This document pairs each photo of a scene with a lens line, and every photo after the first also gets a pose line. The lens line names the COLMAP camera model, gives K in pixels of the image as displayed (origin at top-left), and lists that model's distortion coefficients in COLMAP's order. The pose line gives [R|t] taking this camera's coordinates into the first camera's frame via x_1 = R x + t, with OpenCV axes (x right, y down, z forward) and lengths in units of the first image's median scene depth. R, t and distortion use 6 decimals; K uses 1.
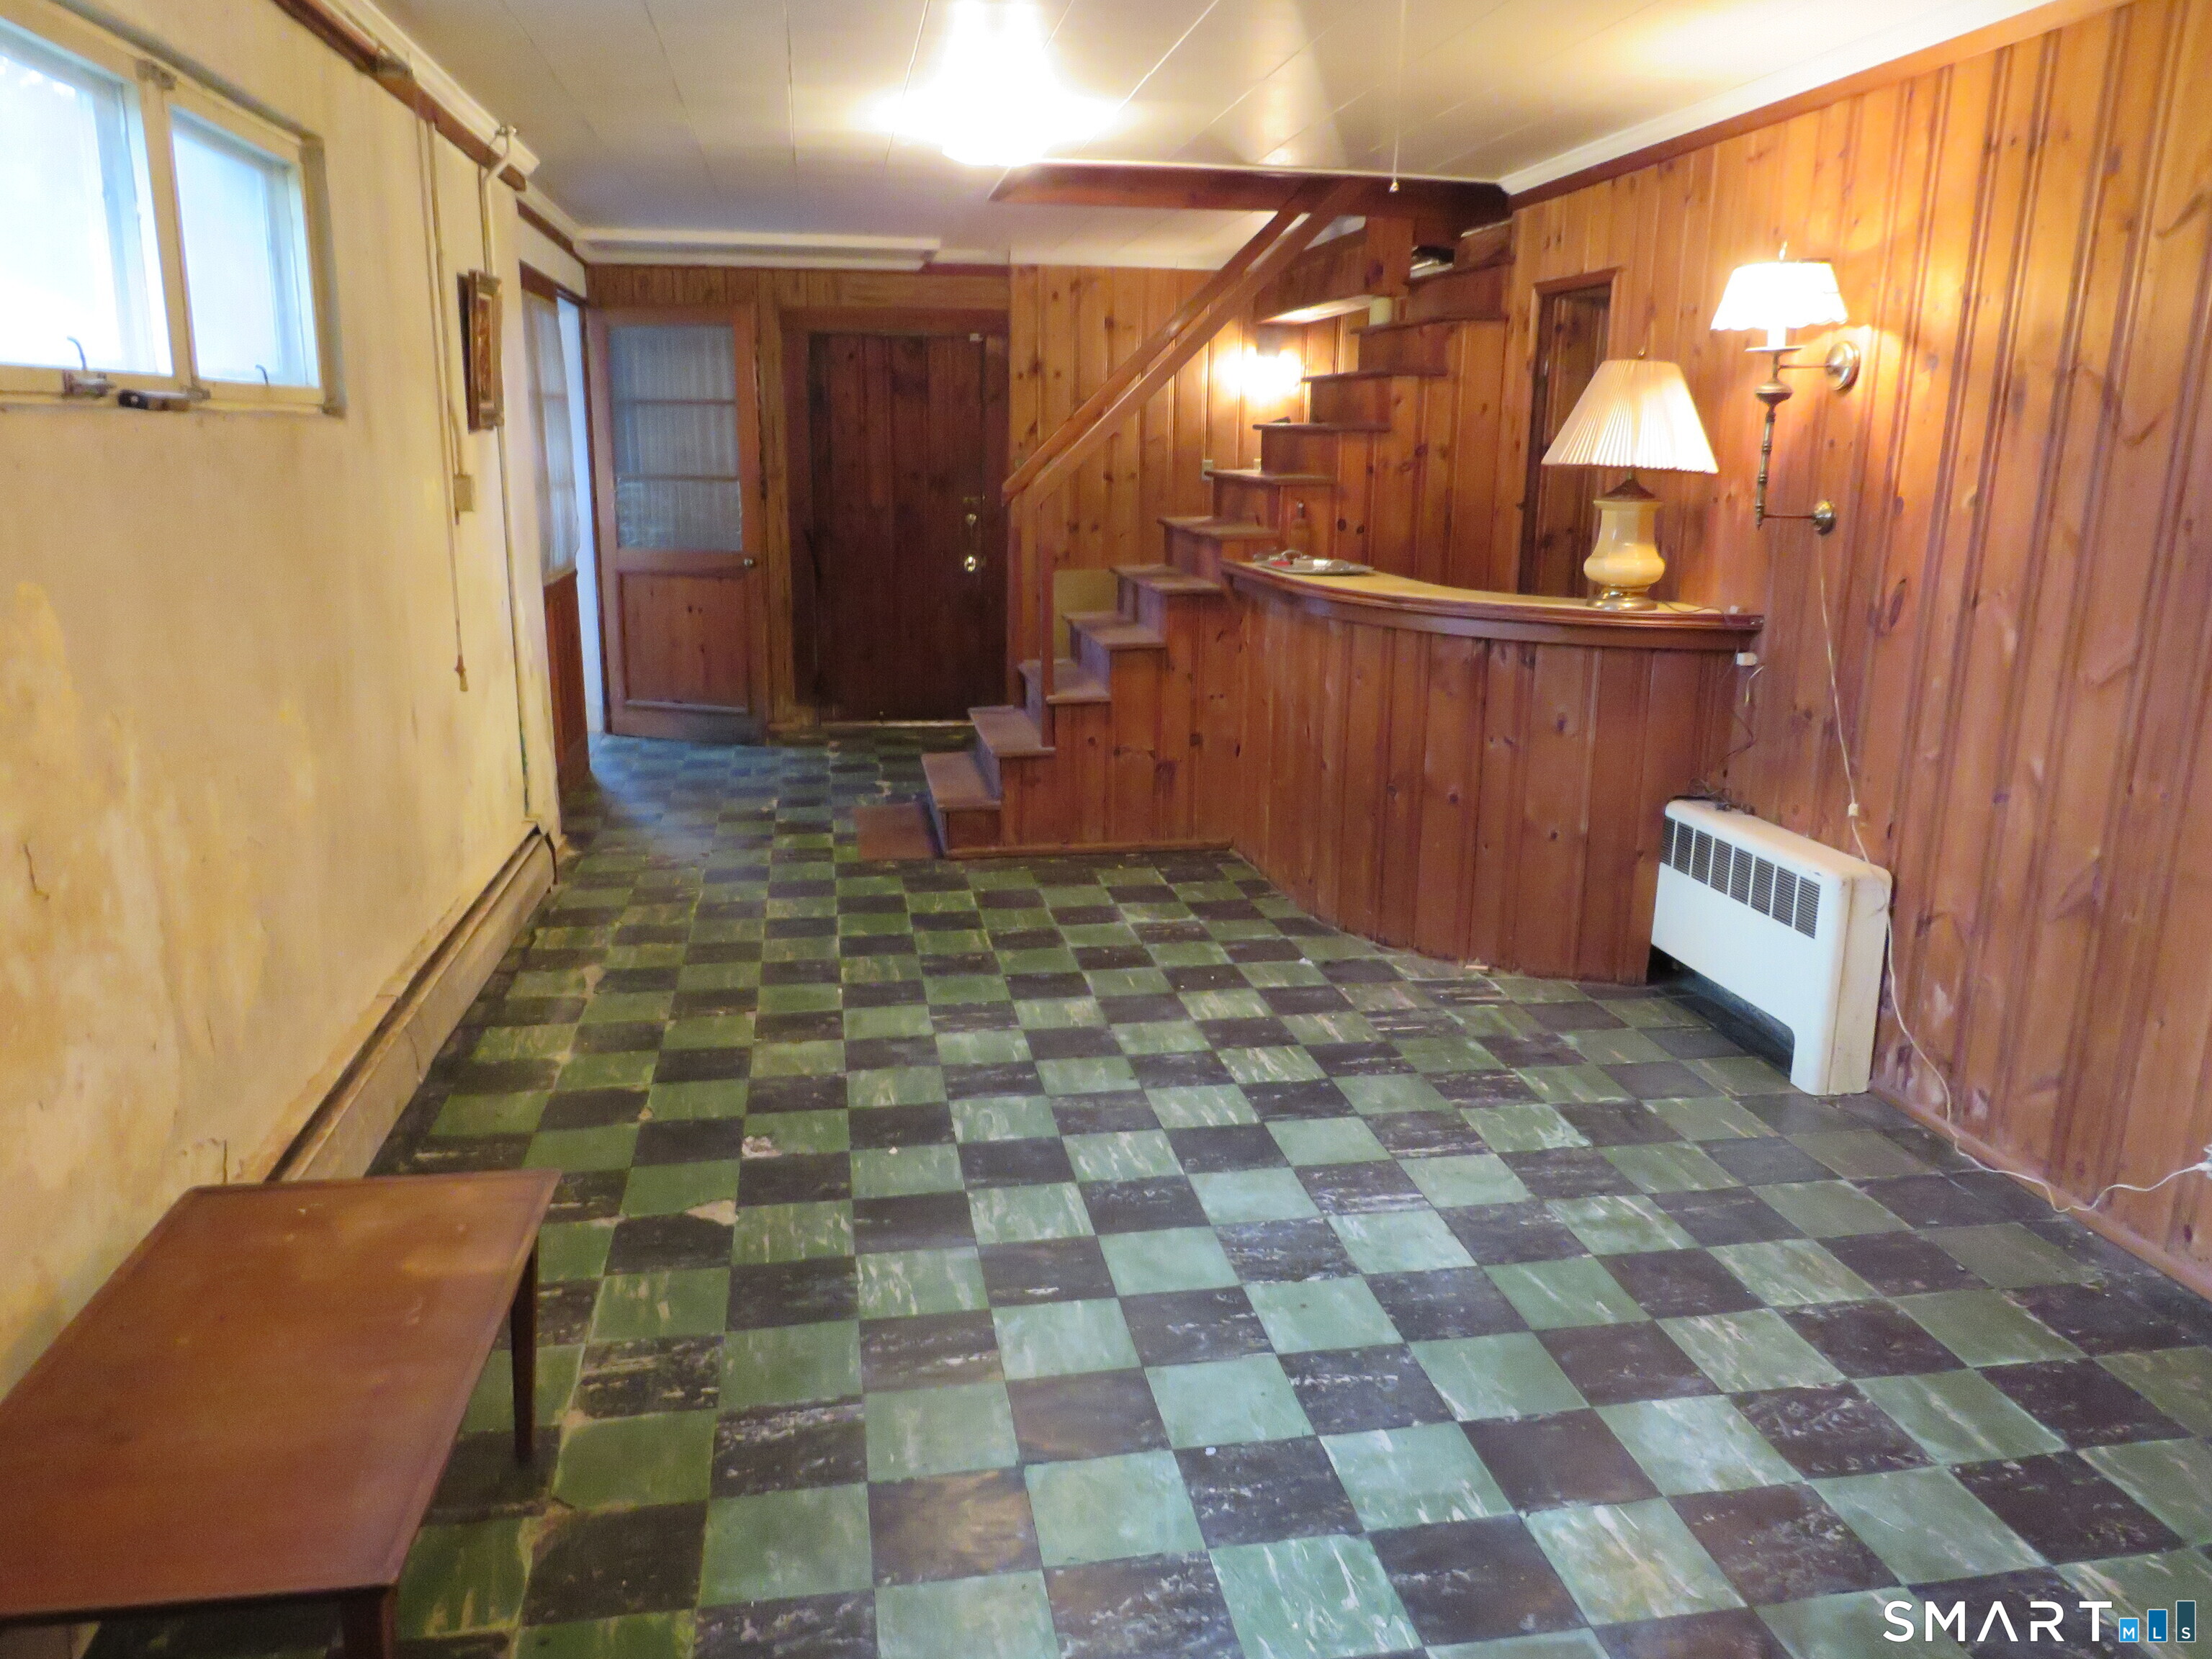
lens RADIAL K [[1596.1, 0, 1100.7], [0, 1596.1, 834.1], [0, 0, 1]] dist [-0.038259, 0.016665]
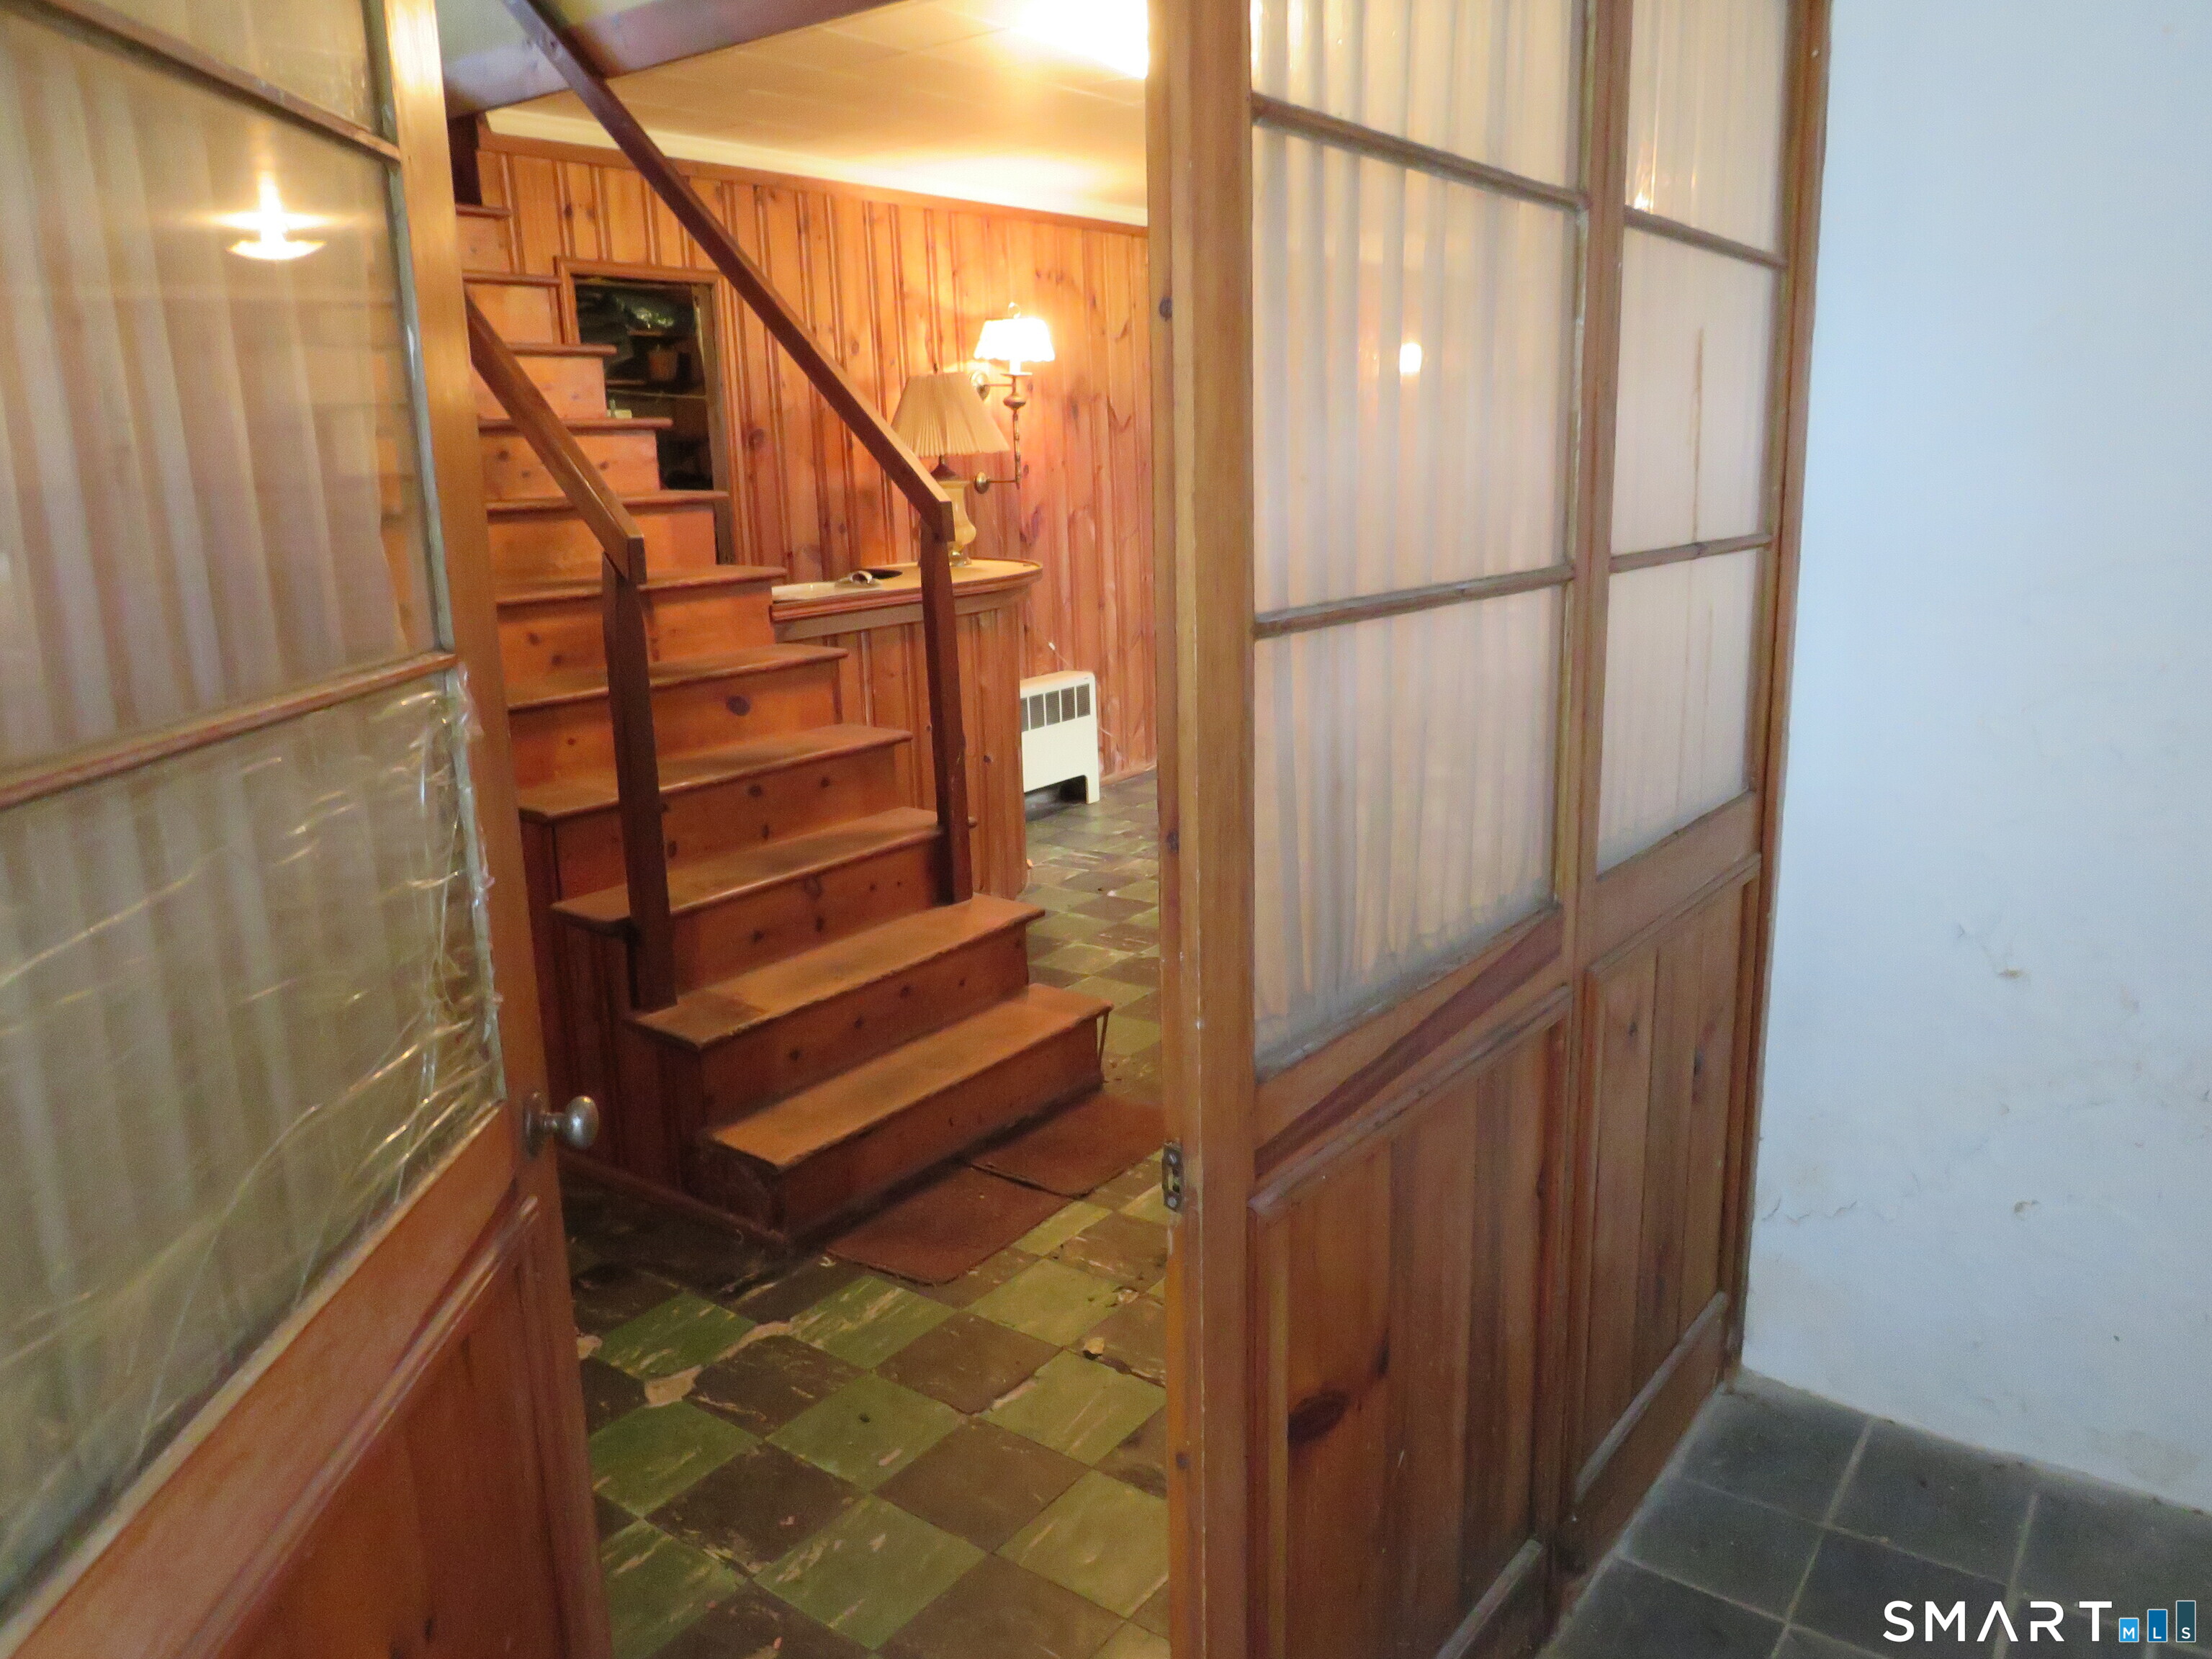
lens RADIAL K [[1596.1, 0, 1116.0], [0, 1596.1, 829.5], [0, 0, 1]] dist [-0.038259, 0.016665]
pose [[-0.691282, -0.162799, 0.704007, -0.856915], [0.192626, 0.897514, 0.396691, -0.528546], [-0.696437, 0.409835, -0.589076, 2.127320]]
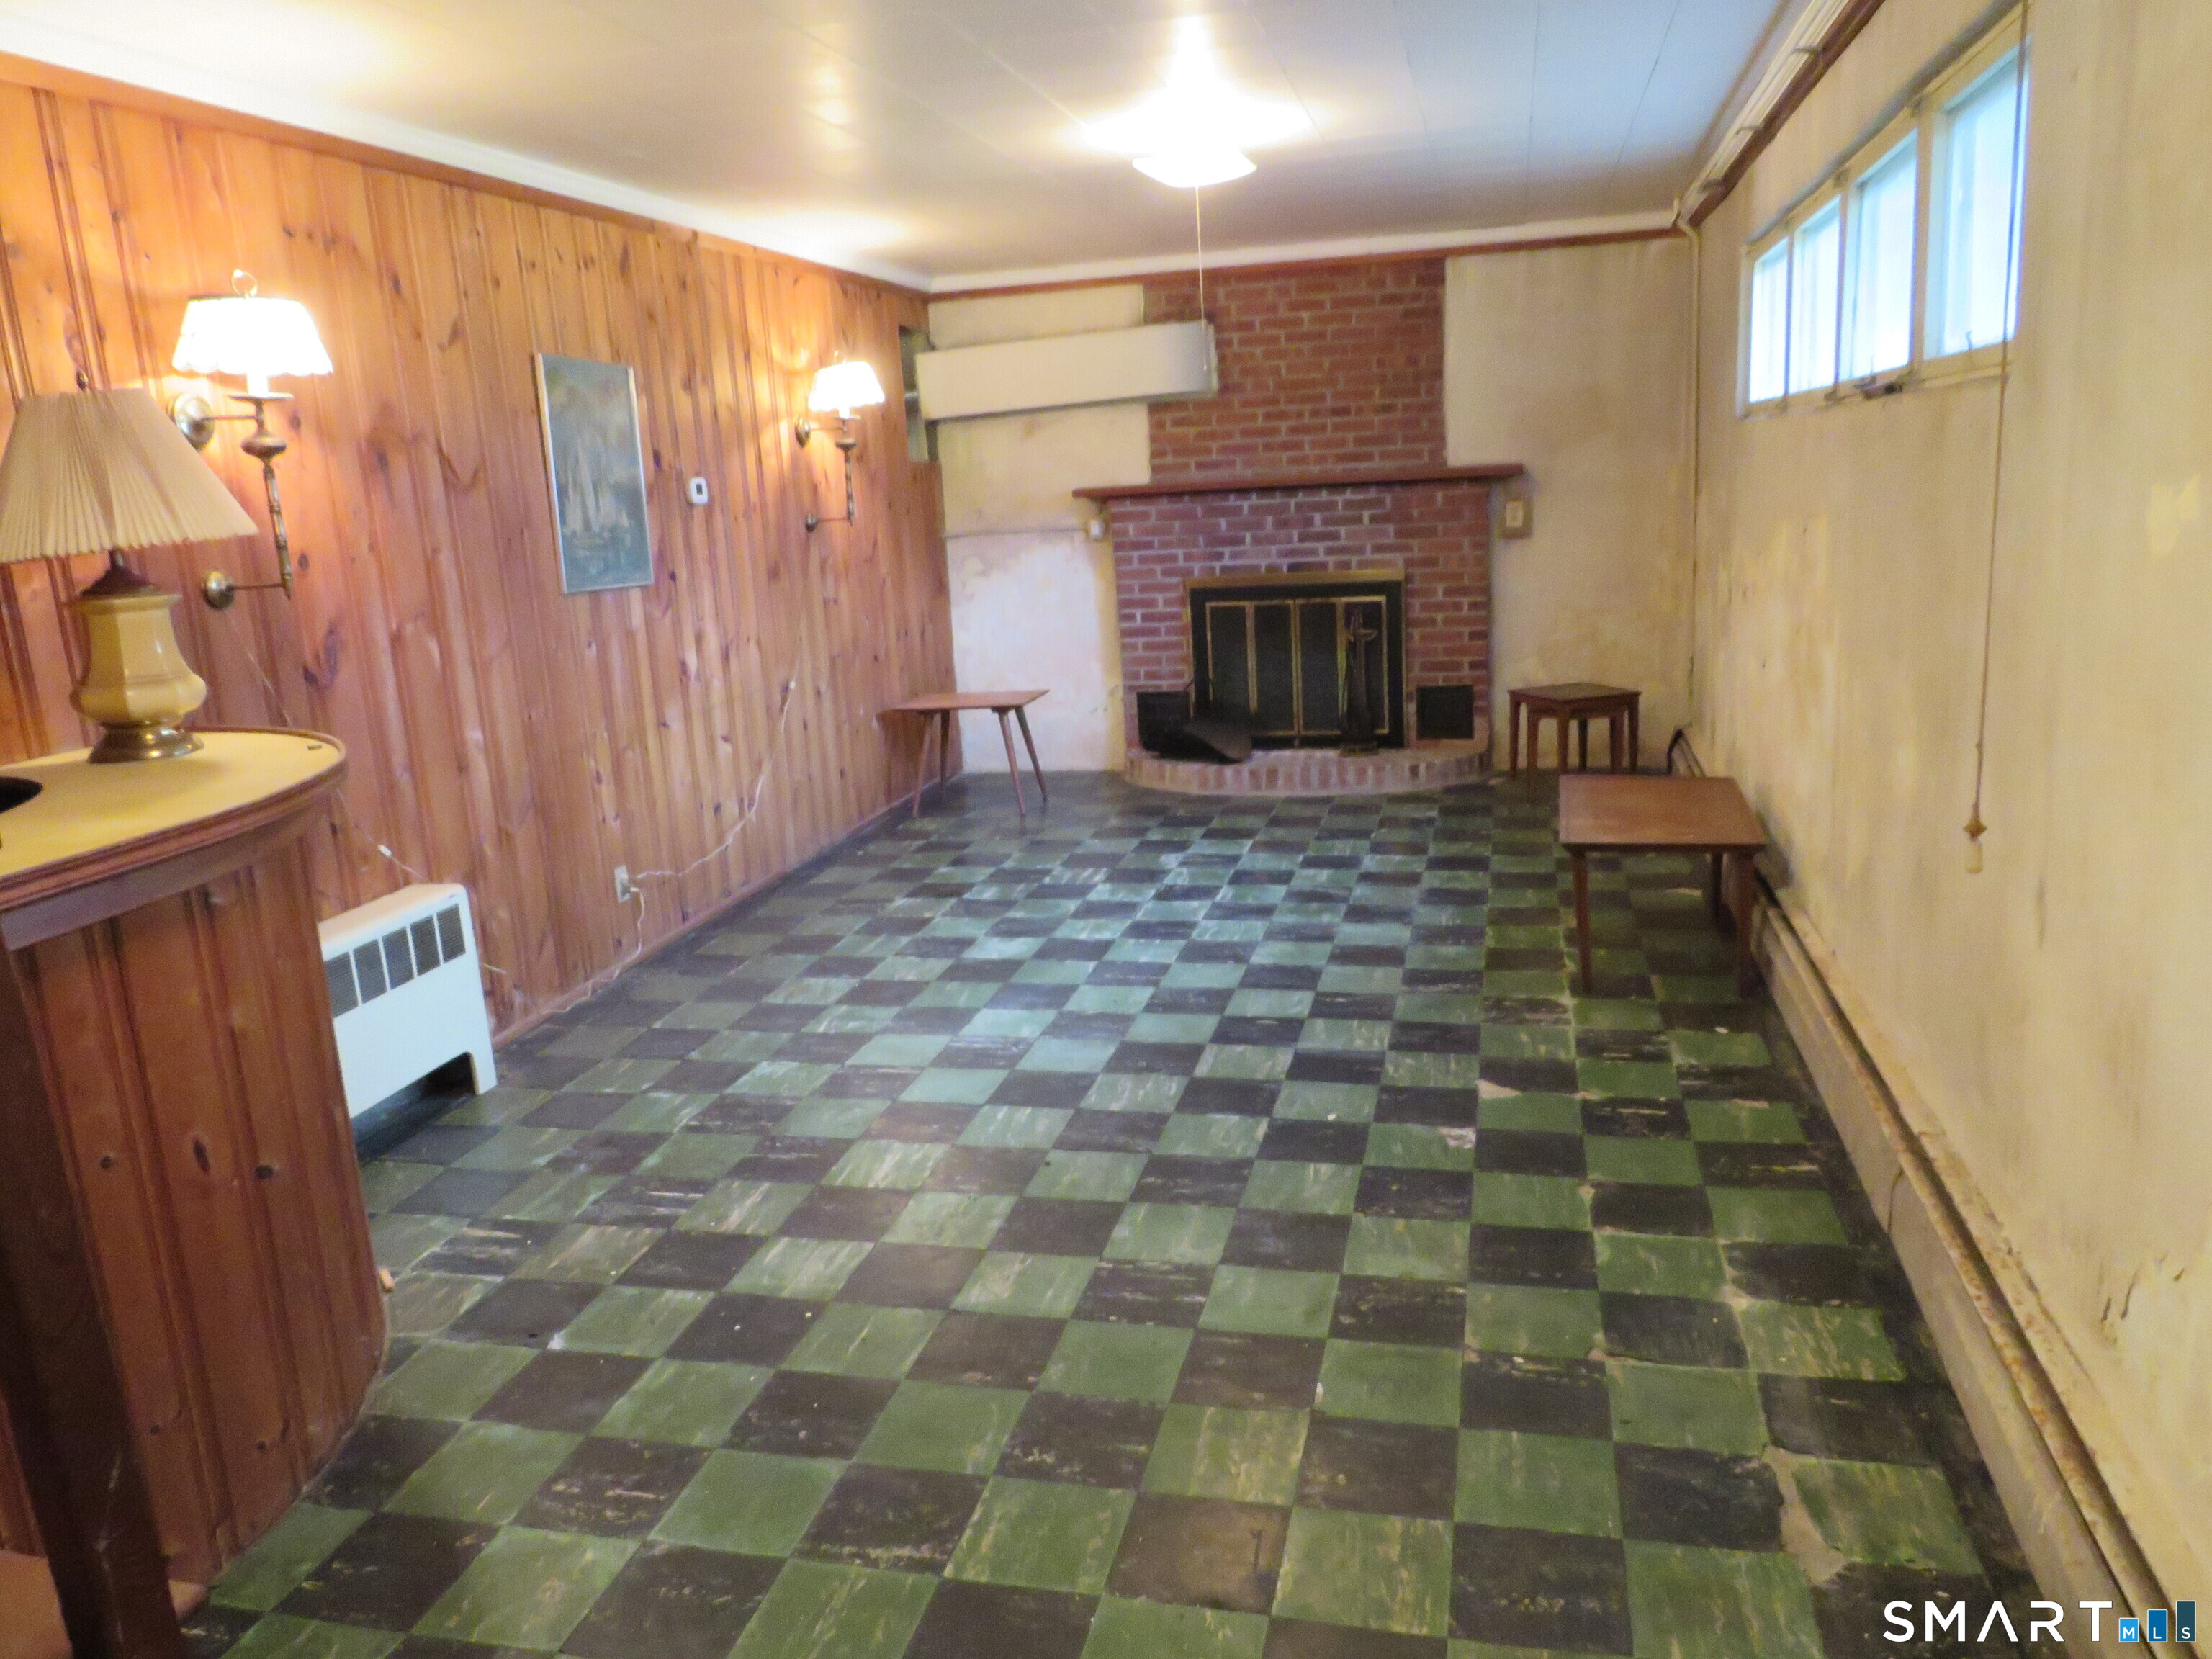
lens RADIAL K [[1596.1, 0, 1100.4], [0, 1596.1, 829.0], [0, 0, 1]] dist [-0.038259, 0.016665]
pose [[-0.912505, -0.049441, 0.406066, -0.383295], [0.143571, 0.890812, 0.431092, -0.420633], [-0.383042, 0.451673, -0.805773, 1.704955]]
